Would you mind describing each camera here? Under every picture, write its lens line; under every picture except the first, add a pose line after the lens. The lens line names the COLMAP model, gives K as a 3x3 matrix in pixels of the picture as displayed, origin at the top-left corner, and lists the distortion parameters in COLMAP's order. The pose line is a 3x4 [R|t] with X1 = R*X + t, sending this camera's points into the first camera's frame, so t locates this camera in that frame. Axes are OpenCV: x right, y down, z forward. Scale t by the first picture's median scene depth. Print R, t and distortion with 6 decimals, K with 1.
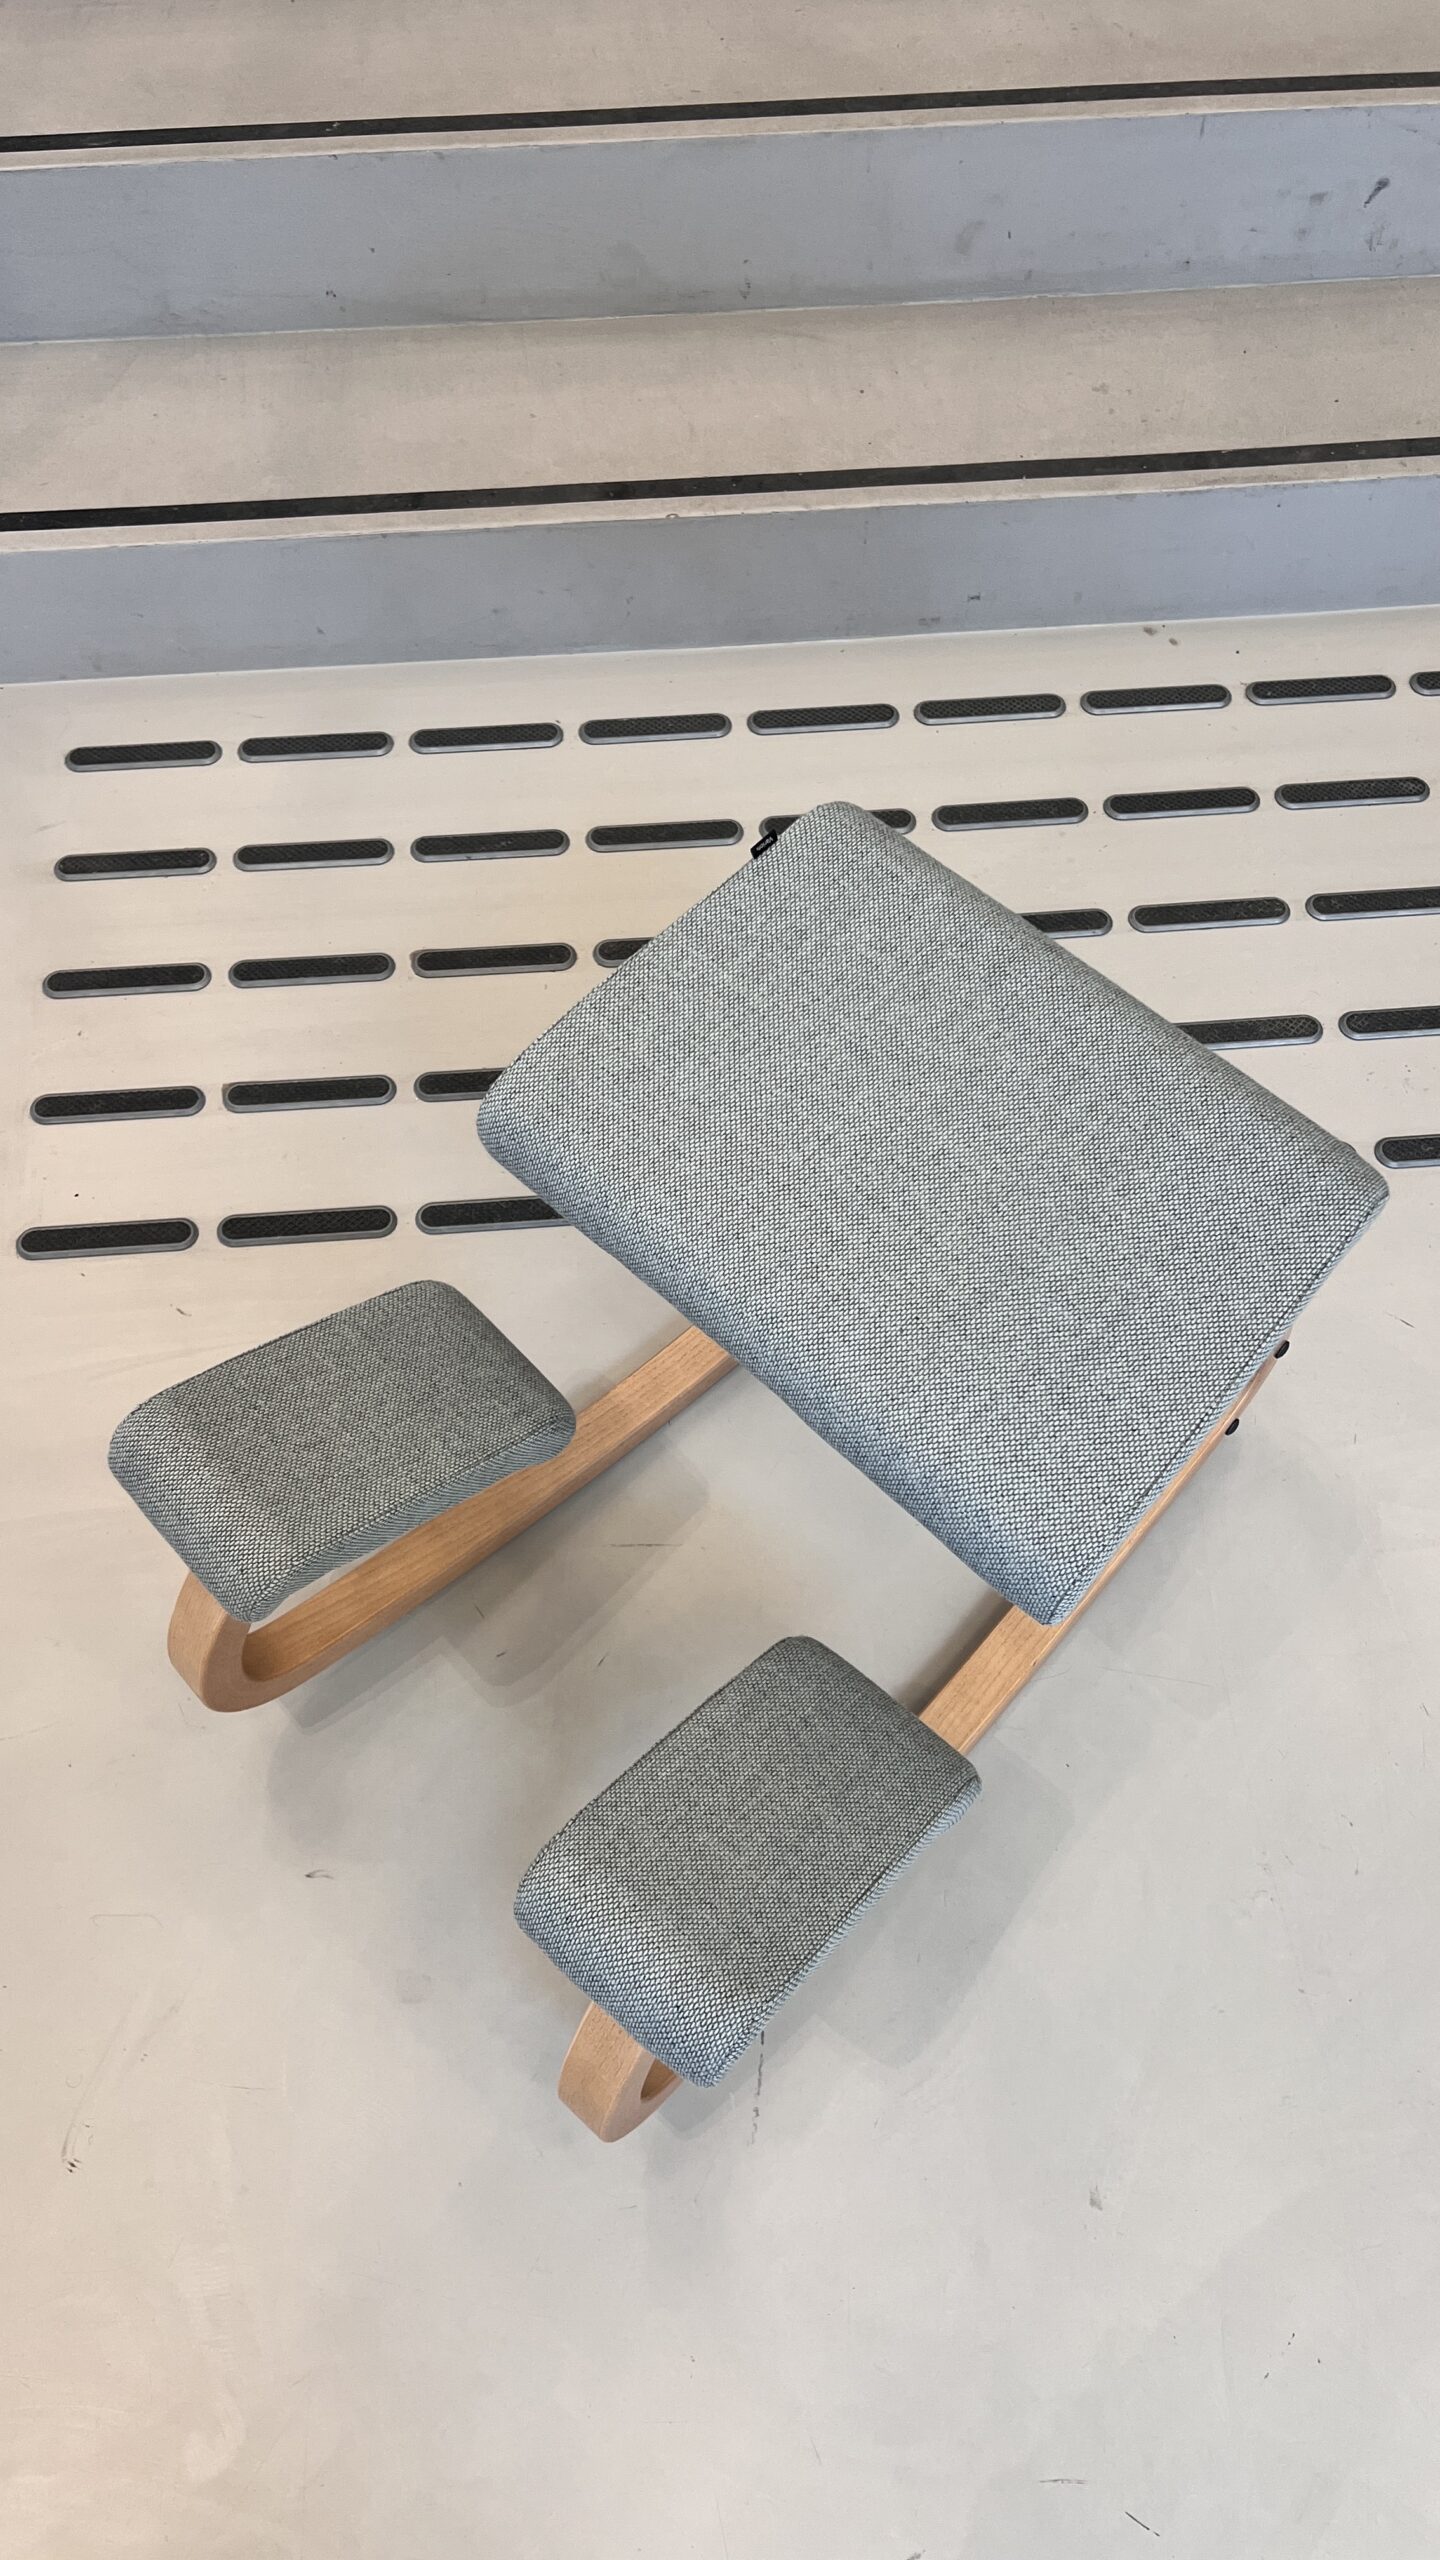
lens RADIAL K [[1939.3, 0, 717.7], [0, 1939.3, 1300.5], [0, 0, 1]] dist [0.052715, -0.064690]
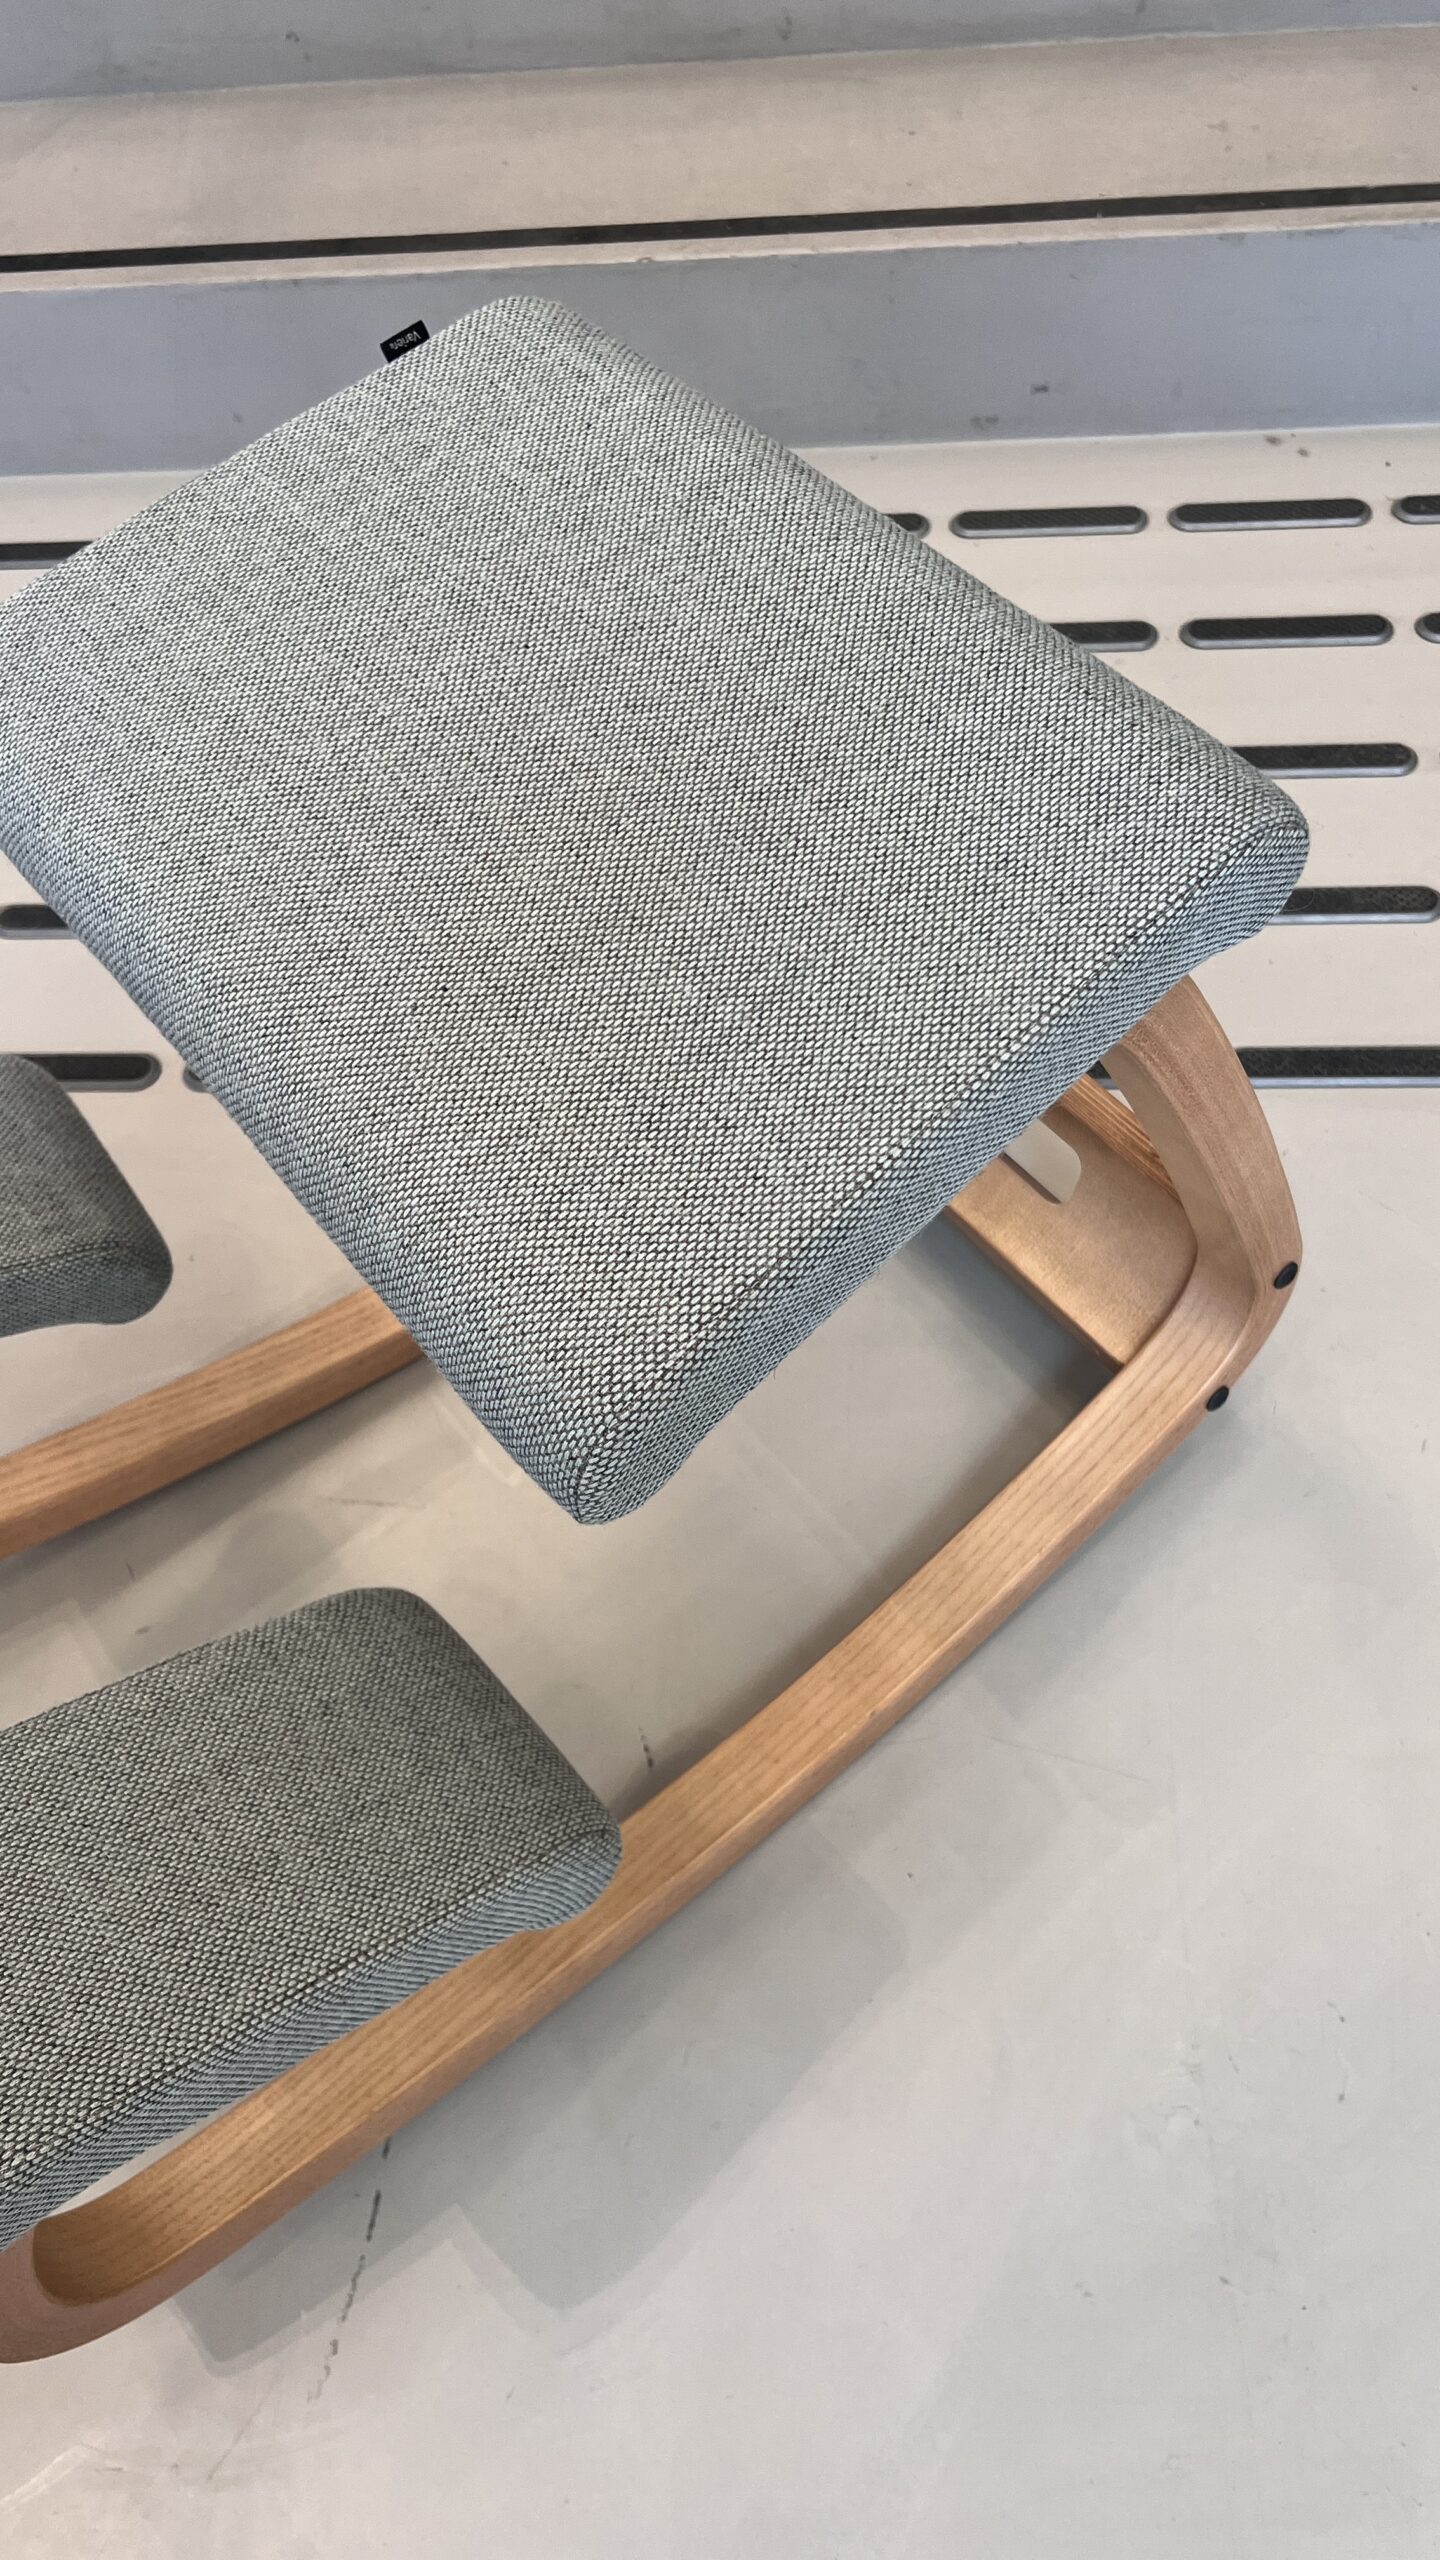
lens RADIAL K [[1939.3, 0, 709.7], [0, 1939.3, 1291.5], [0, 0, 1]] dist [0.052715, -0.064690]
pose [[0.985354, 0.073987, -0.153631, 0.159185], [-0.086624, 0.993241, -0.077254, 0.078886], [0.146877, 0.089431, 0.985104, 0.255182]]
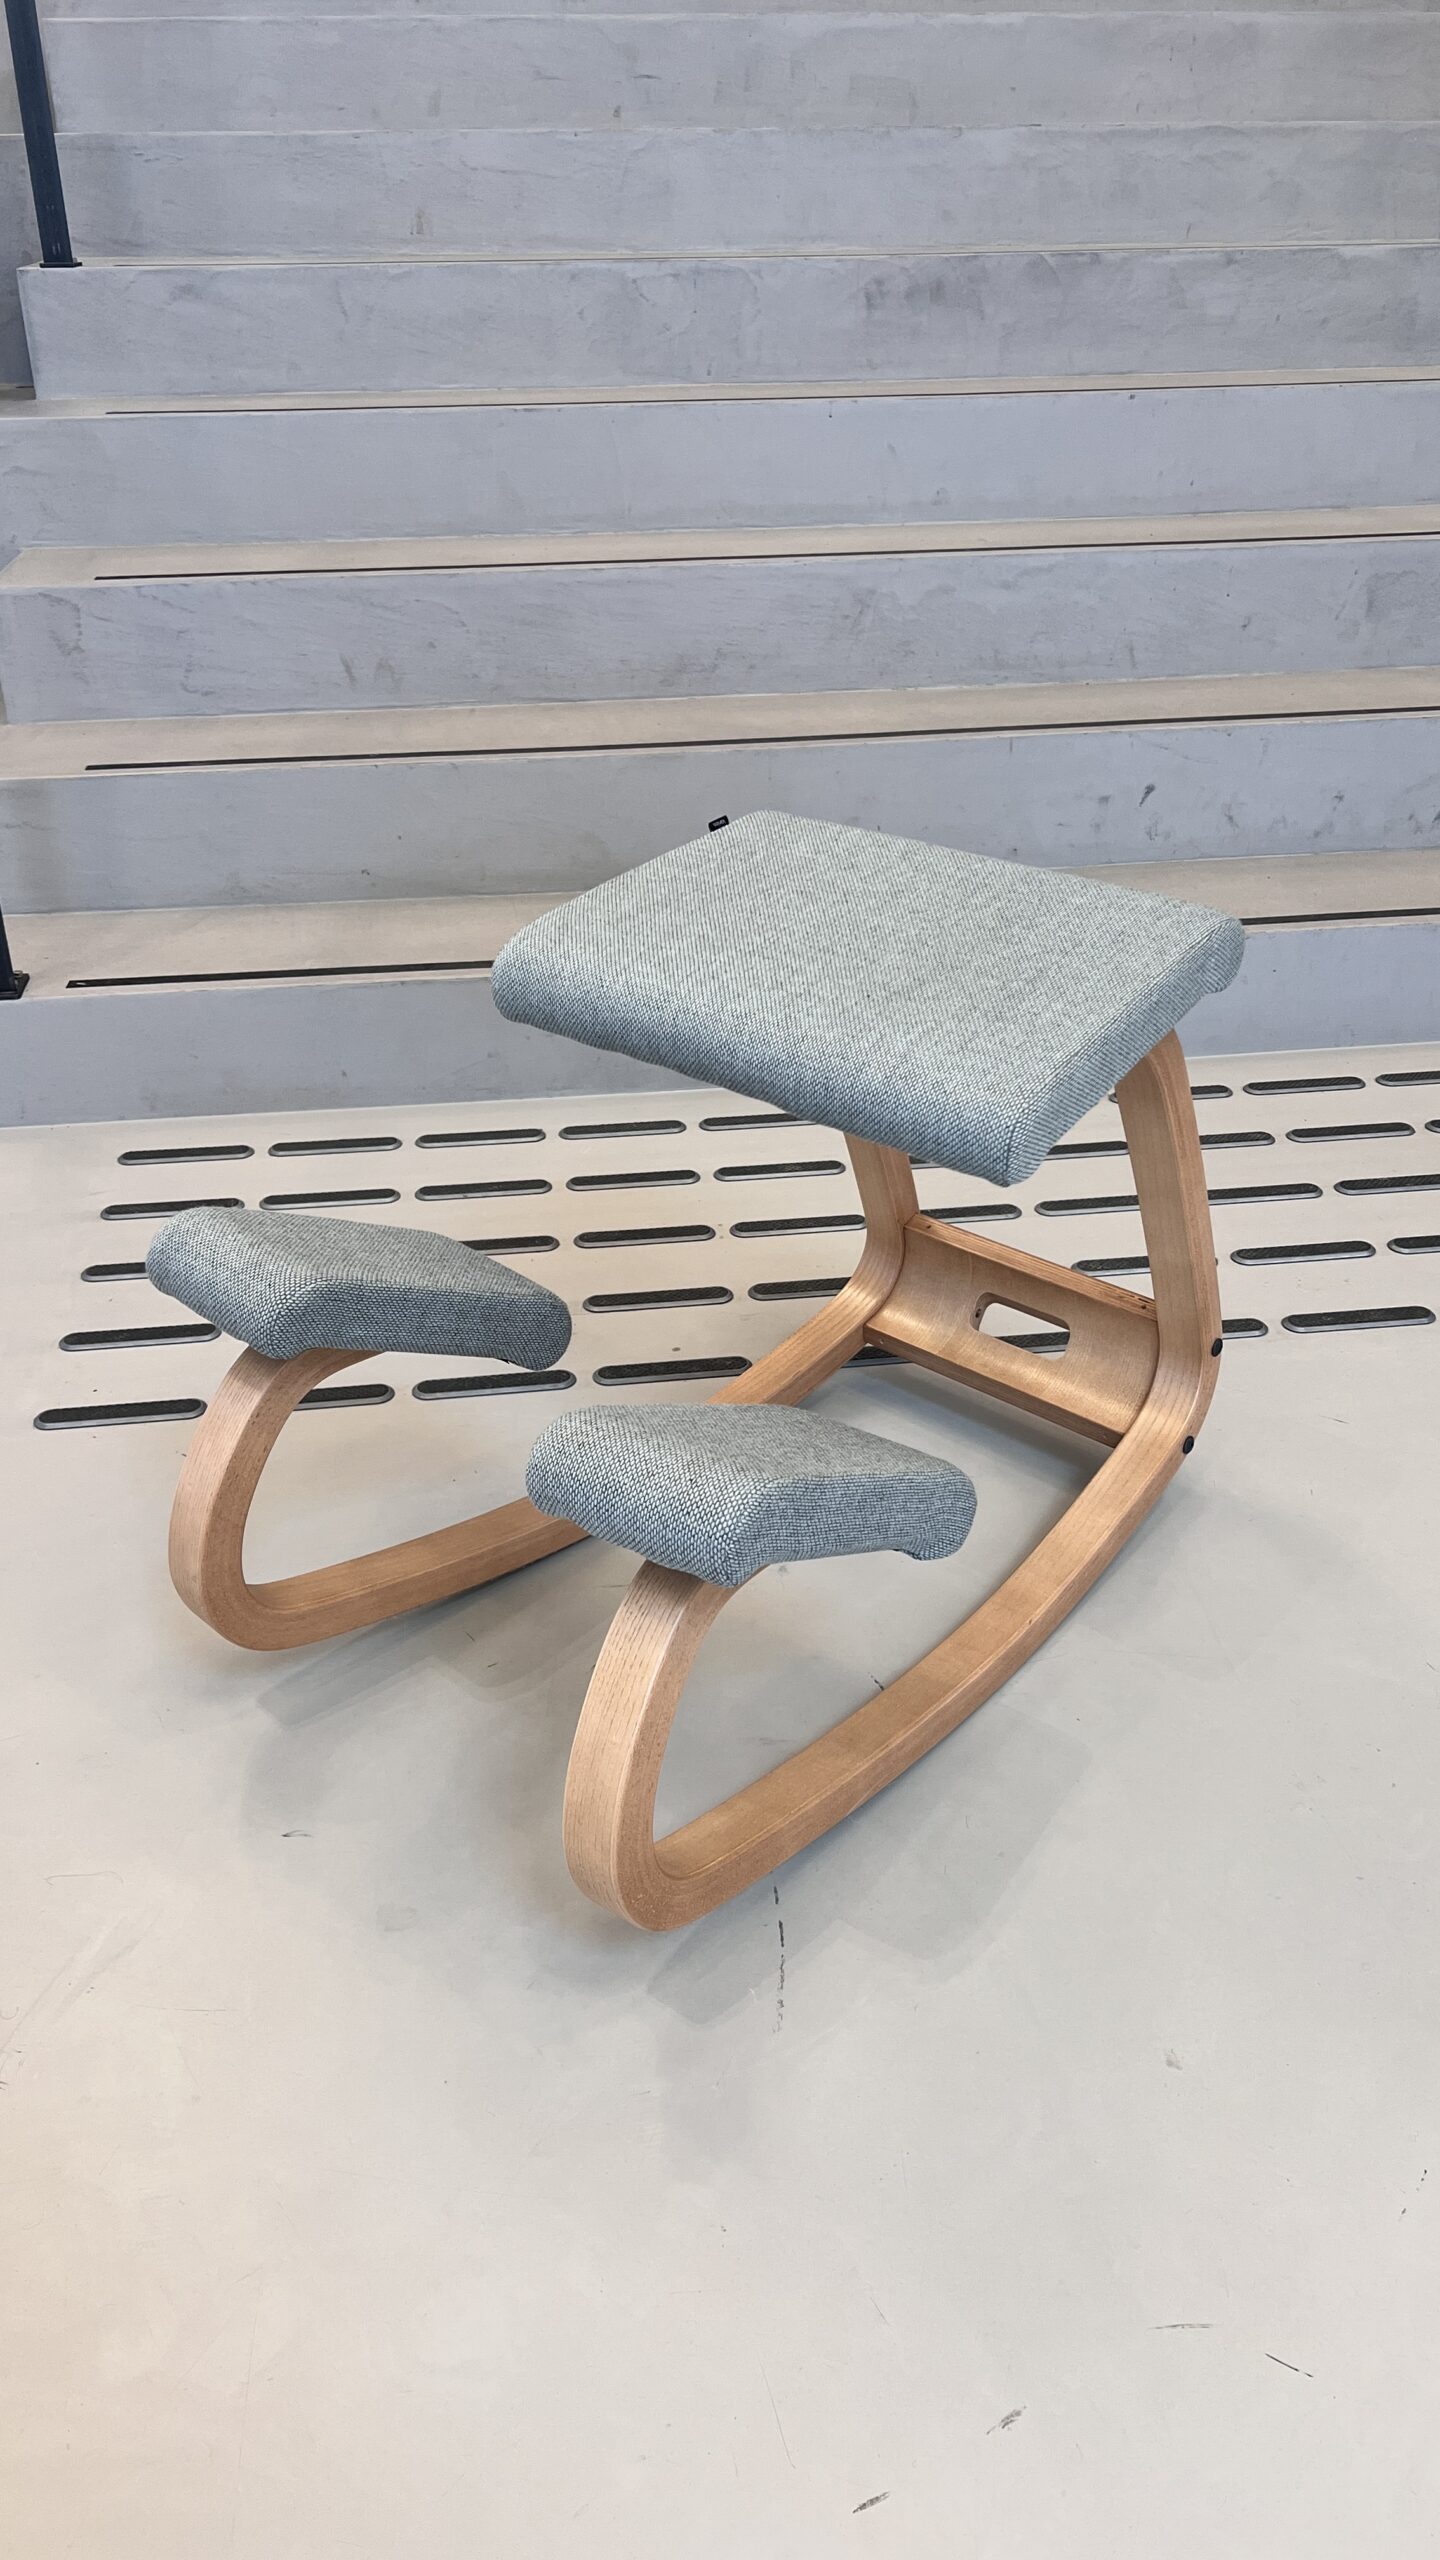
lens RADIAL K [[1939.3, 0, 716.0], [0, 1939.3, 1293.1], [0, 0, 1]] dist [0.052715, -0.064690]
pose [[0.998722, -0.034954, 0.036506, -0.022730], [0.049080, 0.843158, -0.535421, 0.454309], [-0.012065, 0.536528, 0.843796, 0.055814]]
